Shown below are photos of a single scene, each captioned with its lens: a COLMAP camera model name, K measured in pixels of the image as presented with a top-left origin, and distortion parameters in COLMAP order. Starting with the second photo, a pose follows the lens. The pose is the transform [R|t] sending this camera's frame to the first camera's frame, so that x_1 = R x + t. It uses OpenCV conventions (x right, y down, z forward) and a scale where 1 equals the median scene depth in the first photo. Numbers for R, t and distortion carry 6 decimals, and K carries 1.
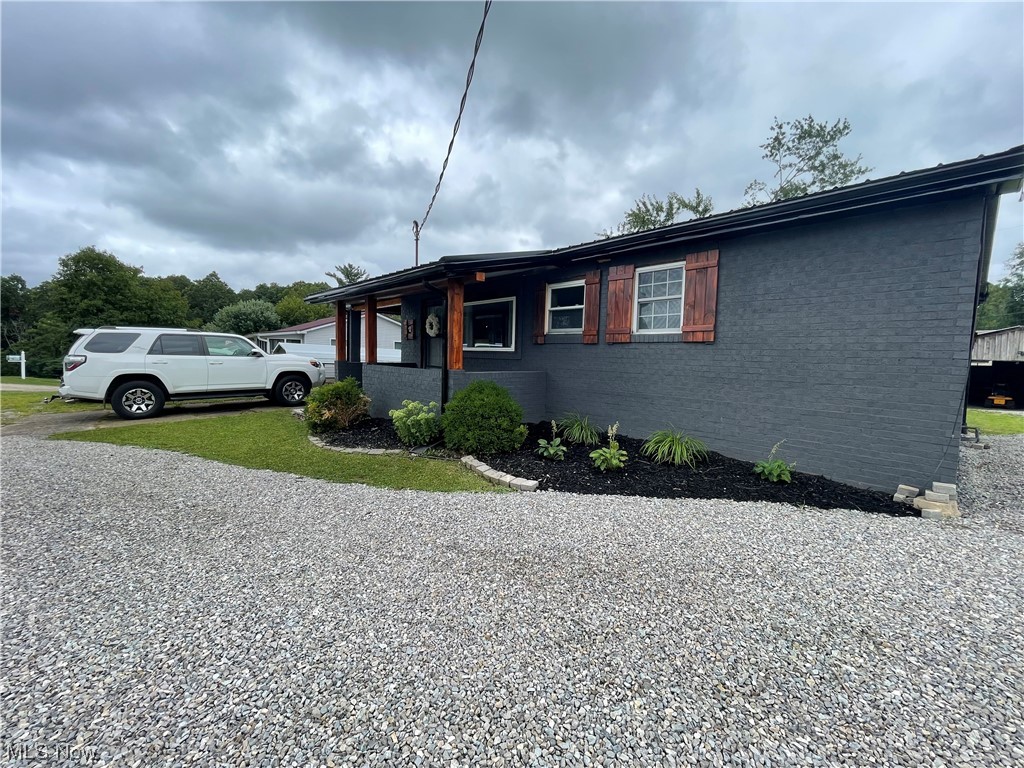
lens RADIAL K [[412.9, 0, 511.1], [0, 412.9, 383.1], [0, 0, 1]] dist [-0.000675, -0.000296]
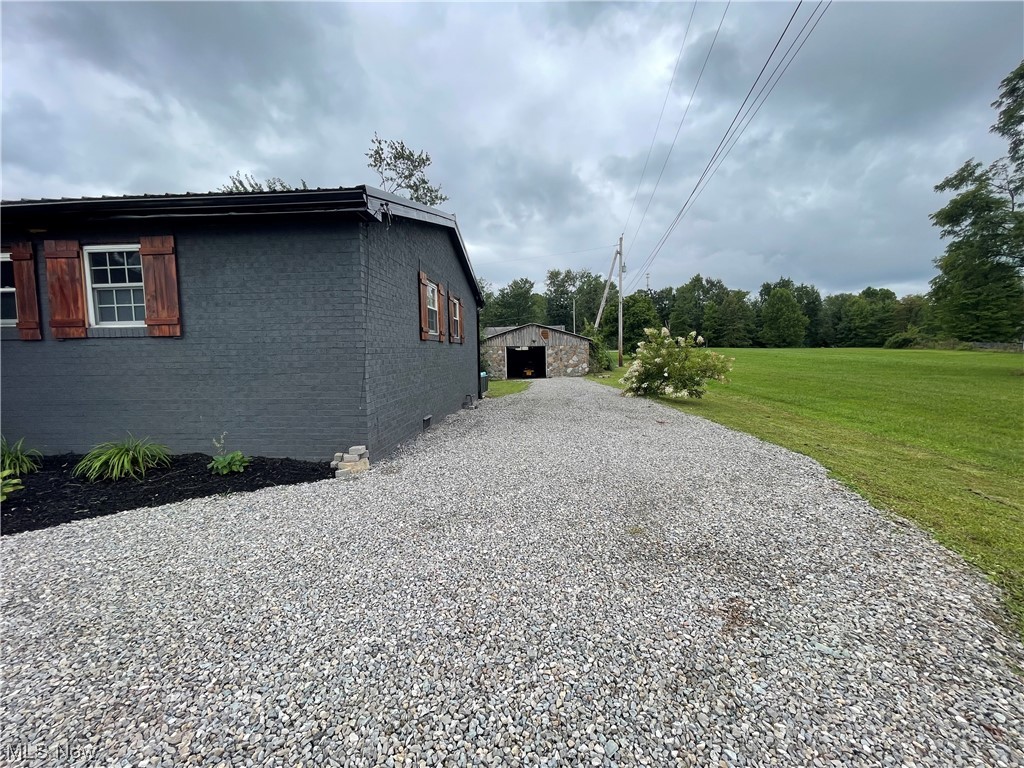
lens RADIAL K [[412.9, 0, 511.3], [0, 412.9, 381.0], [0, 0, 1]] dist [-0.000675, -0.000296]
pose [[0.727502, -0.085512, 0.680756, 0.421316], [0.079055, 0.996042, 0.040633, 0.023074], [-0.681536, 0.024256, 0.731382, -0.192399]]
